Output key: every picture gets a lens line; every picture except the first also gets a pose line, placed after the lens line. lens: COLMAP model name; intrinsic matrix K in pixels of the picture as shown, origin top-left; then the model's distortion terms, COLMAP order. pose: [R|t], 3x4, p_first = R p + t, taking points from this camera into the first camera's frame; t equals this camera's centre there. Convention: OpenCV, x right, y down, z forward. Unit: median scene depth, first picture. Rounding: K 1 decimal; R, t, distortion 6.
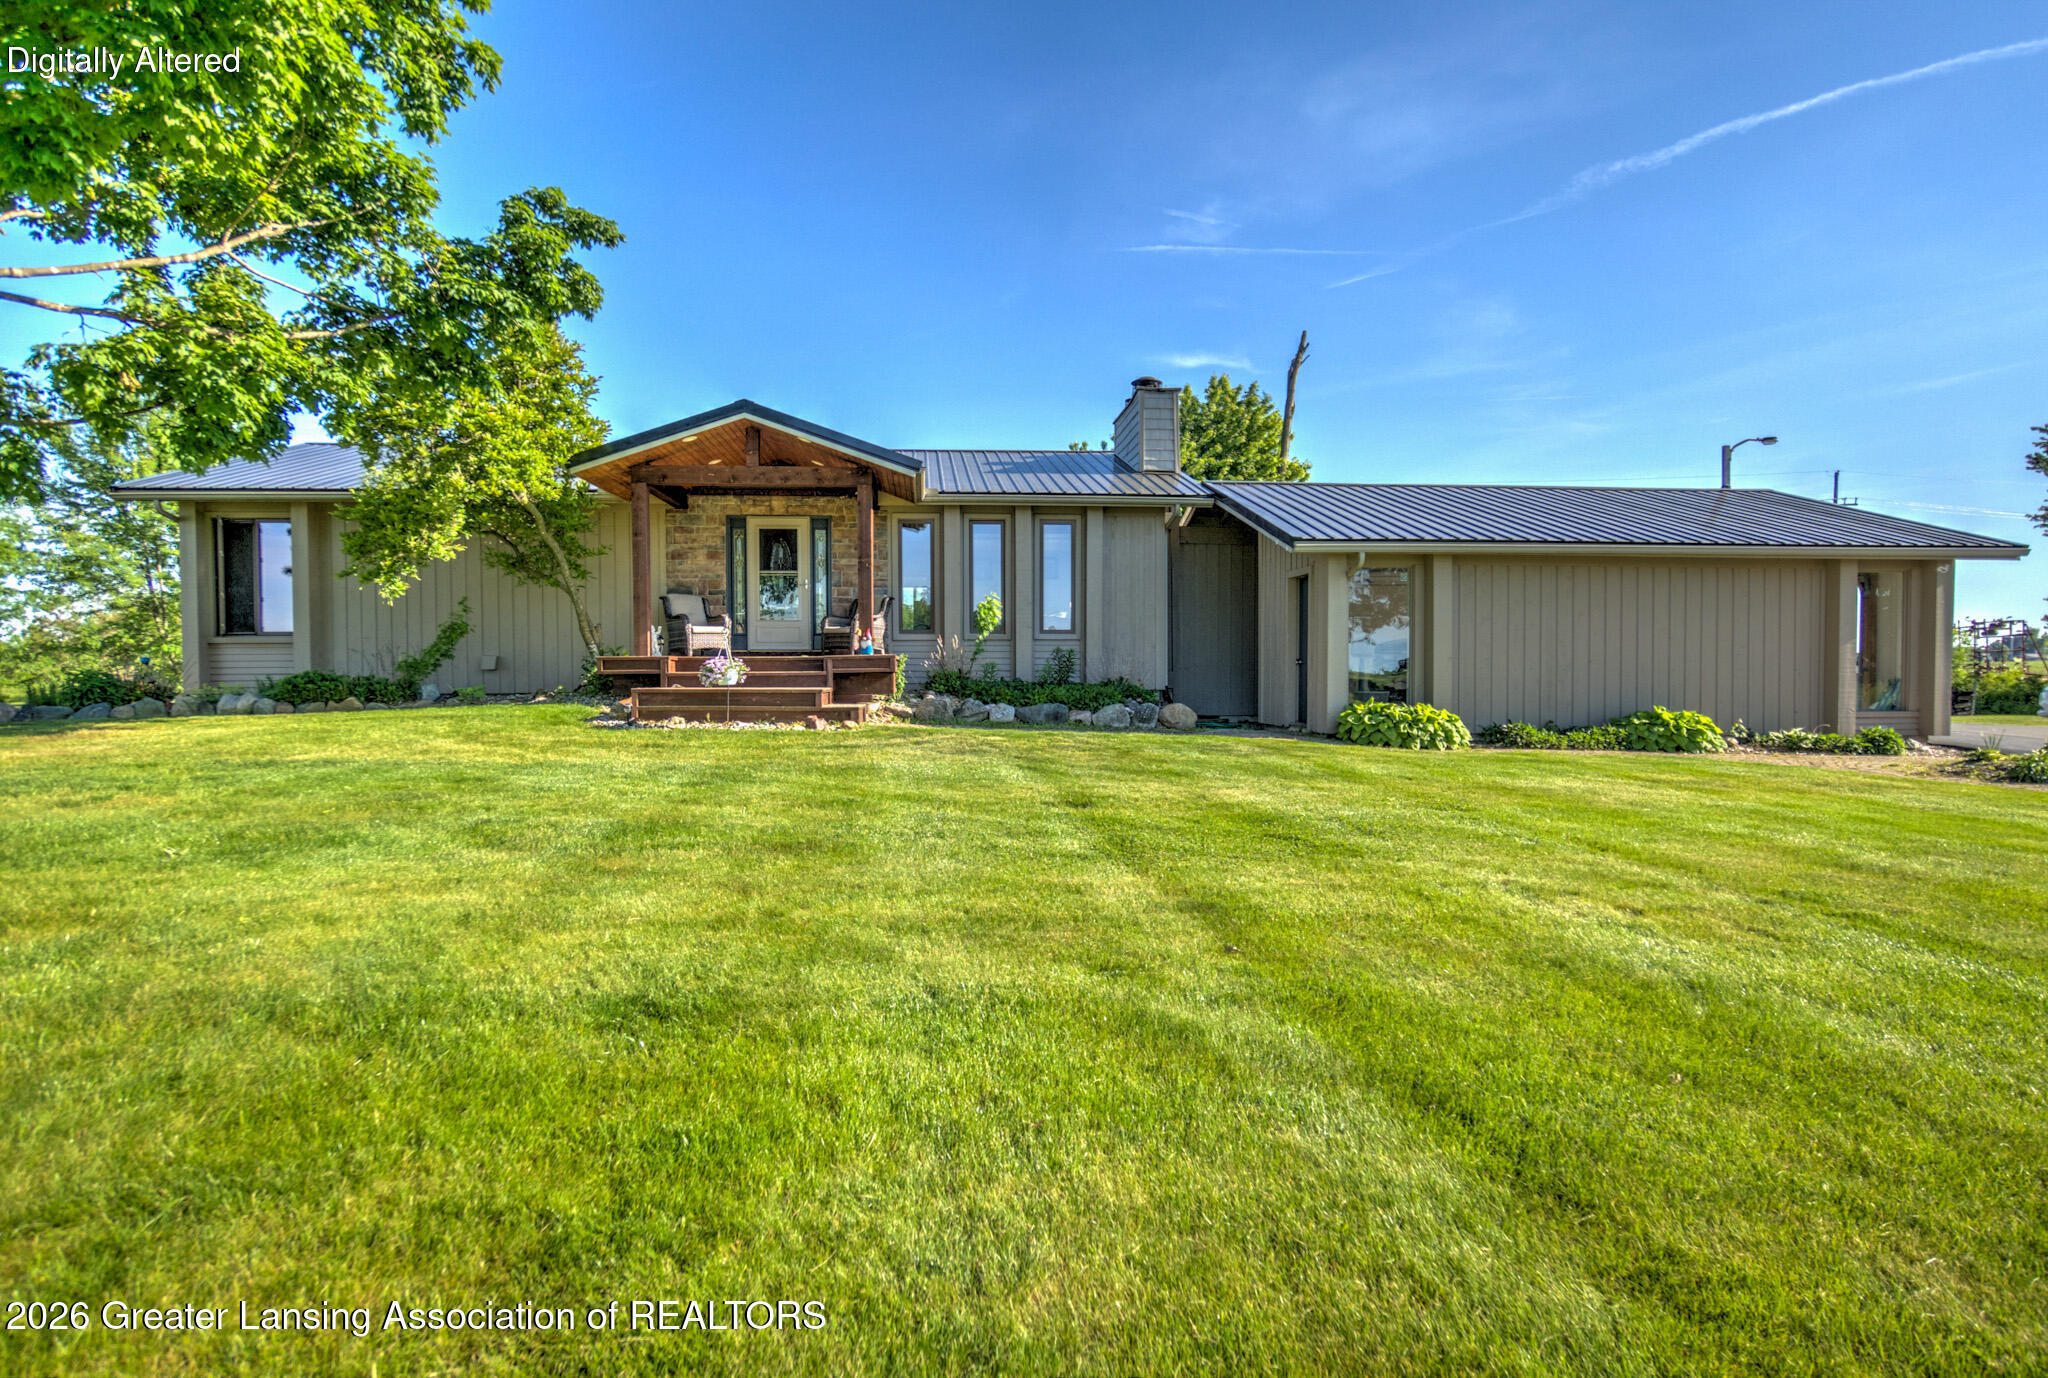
lens RADIAL K [[1072.7, 0, 1024.0], [0, 1072.7, 689.0], [0, 0, 1]] dist [-0.000851, 0.000804]
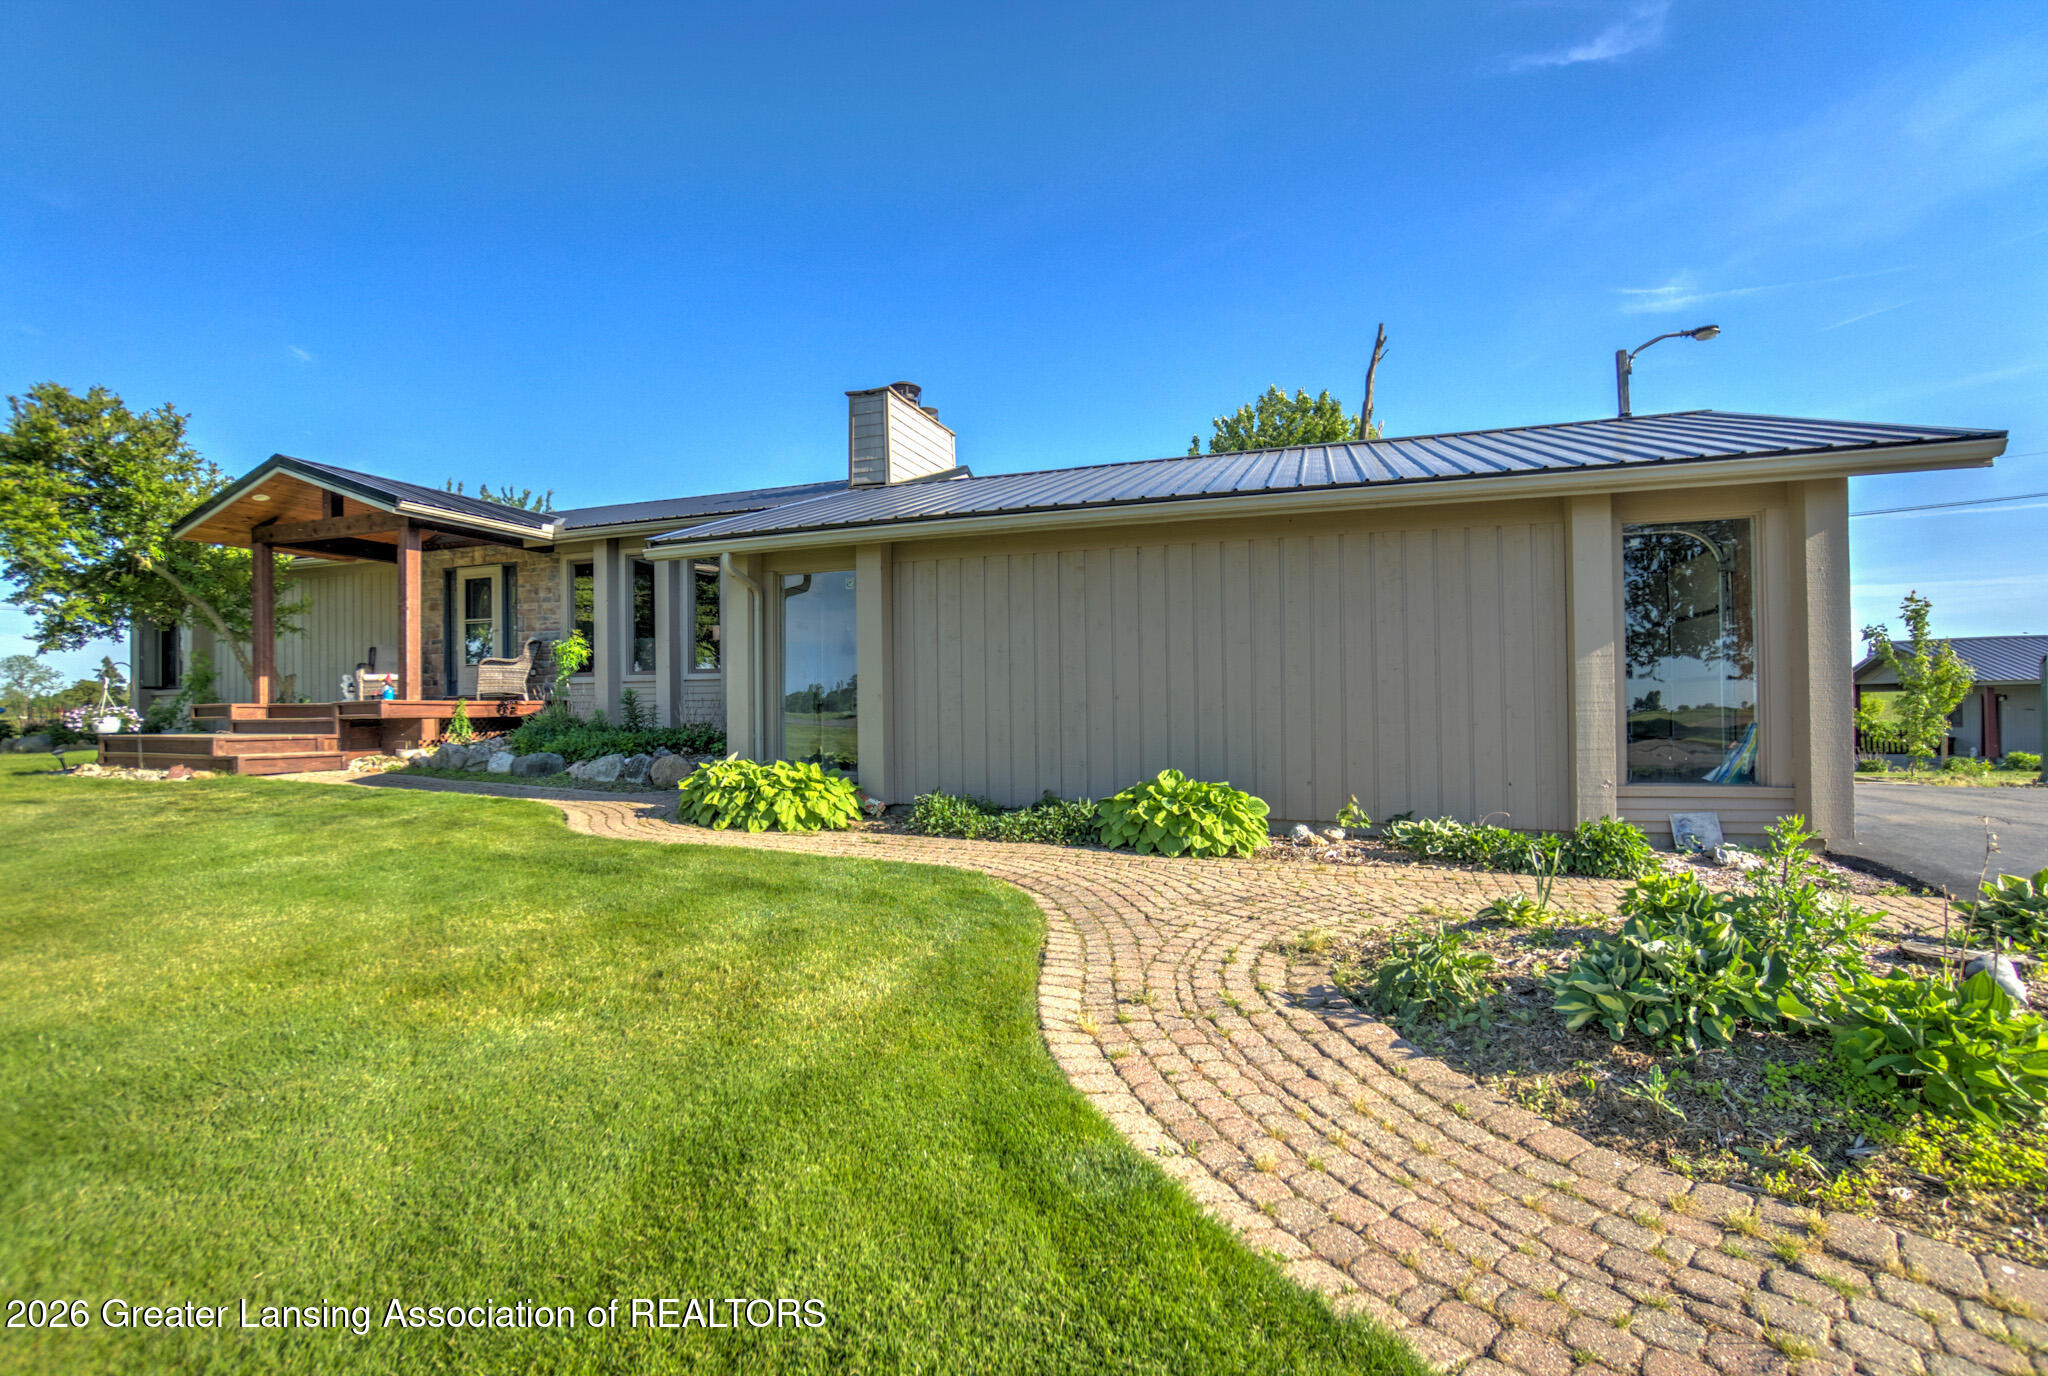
lens RADIAL K [[920.7, 0, 1029.0], [0, 920.7, 696.9], [0, 0, 1]] dist [-0.046851, 0.019298]
pose [[0.914134, -0.013087, -0.405200, 0.652829], [0.001958, 0.999610, -0.027868, -0.010425], [0.405407, 0.024682, 0.913803, 0.449344]]
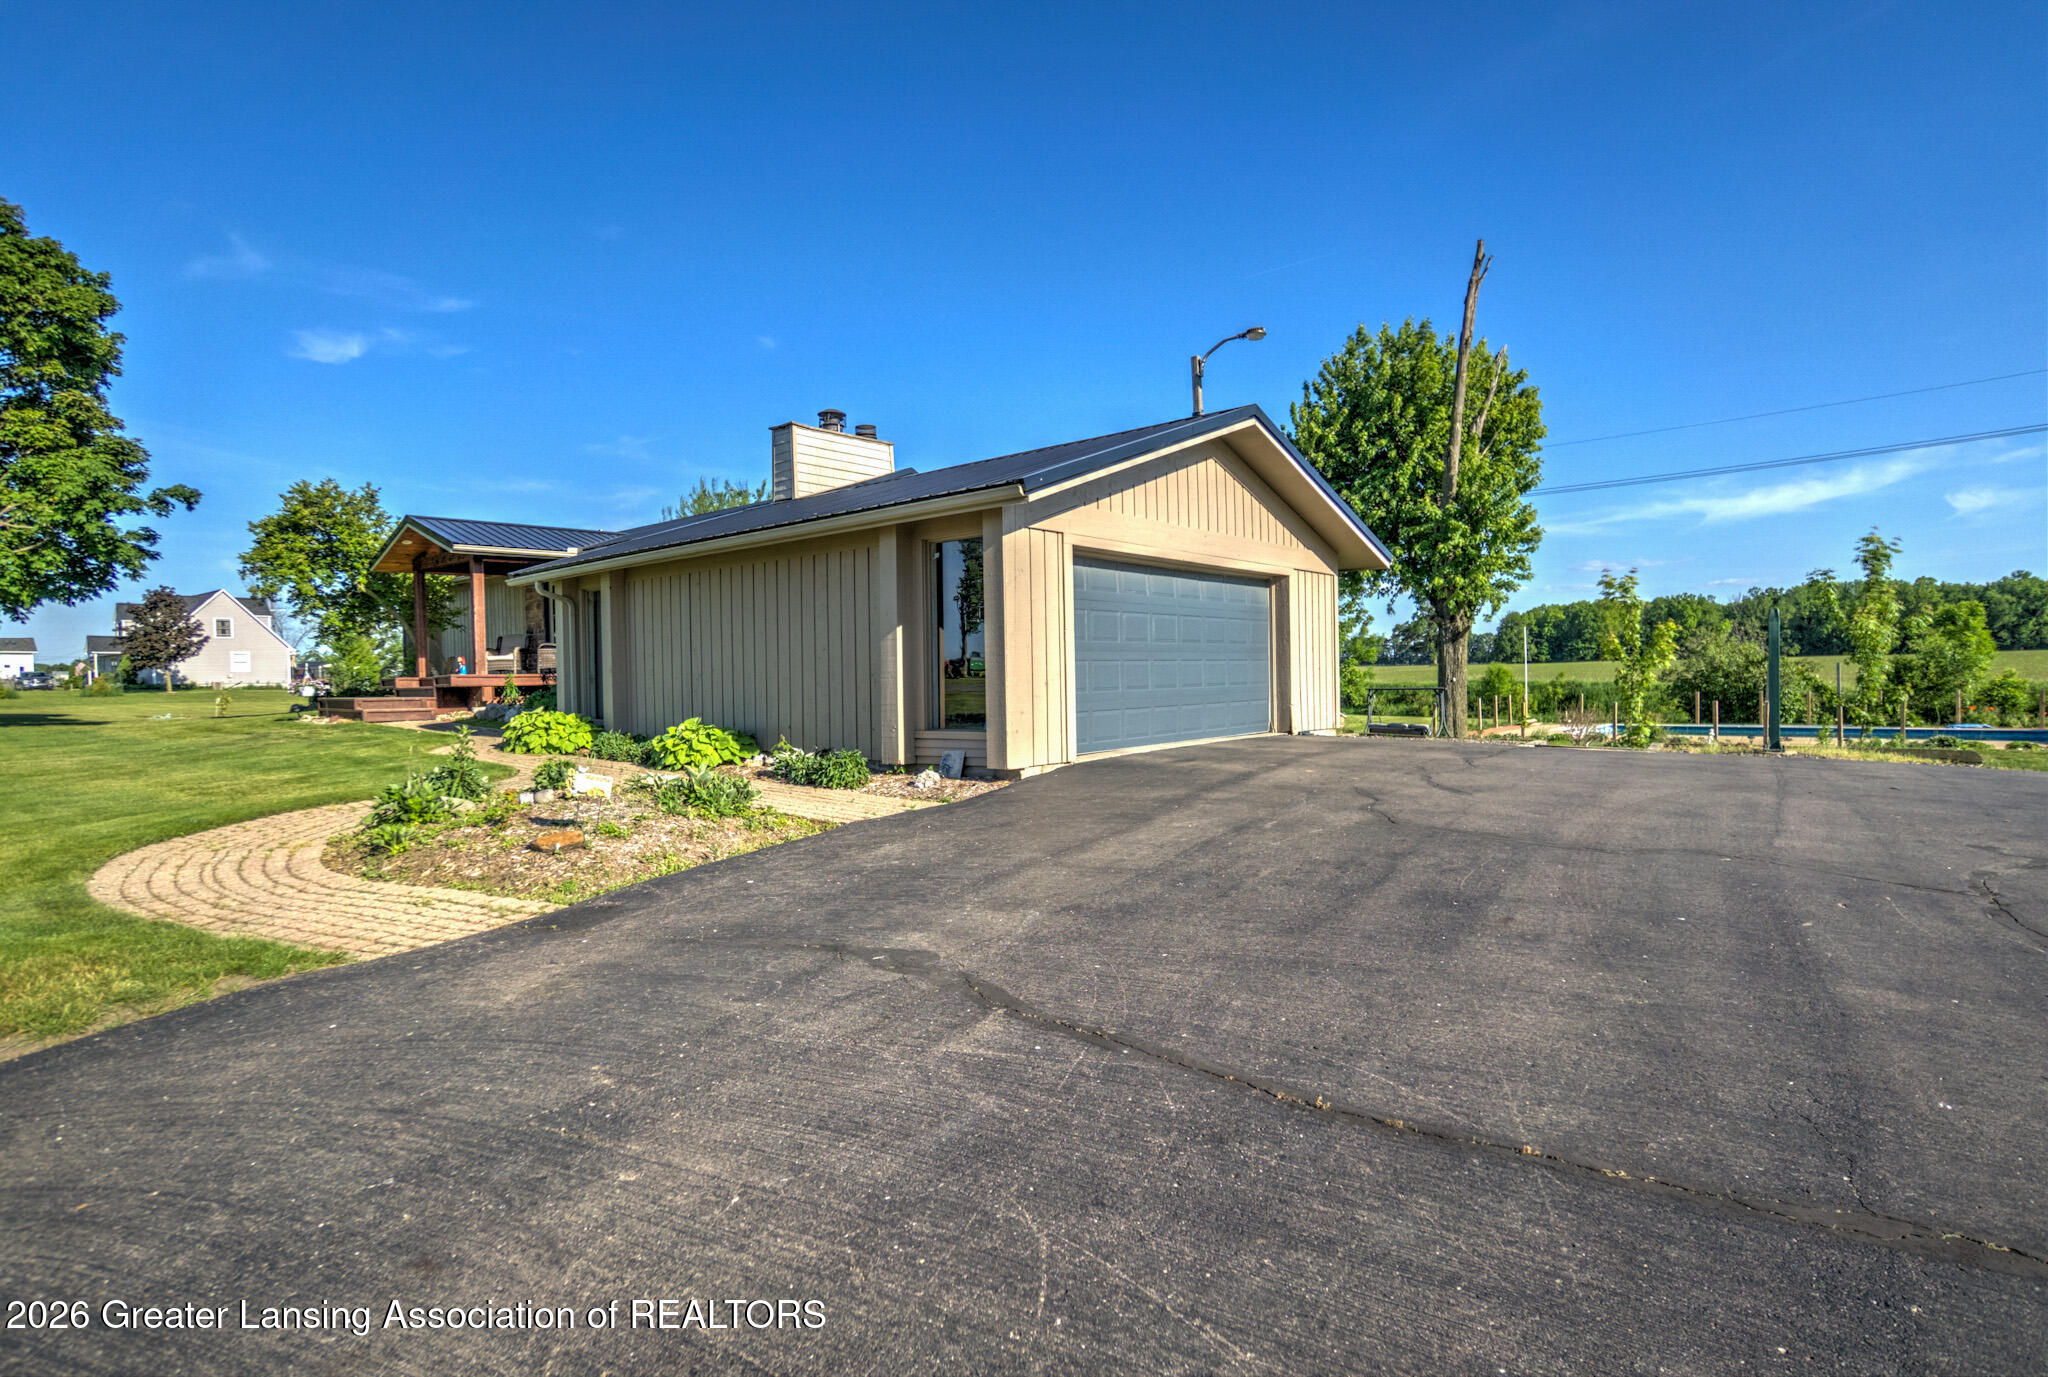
lens RADIAL K [[1072.7, 0, 1024.0], [0, 1072.7, 688.5], [0, 0, 1]] dist [-0.000851, 0.000804]
pose [[0.682664, -0.004658, -0.730718, 1.324149], [0.003649, 0.999989, -0.002966, -0.006162], [0.730724, -0.000641, 0.682673, 0.514822]]
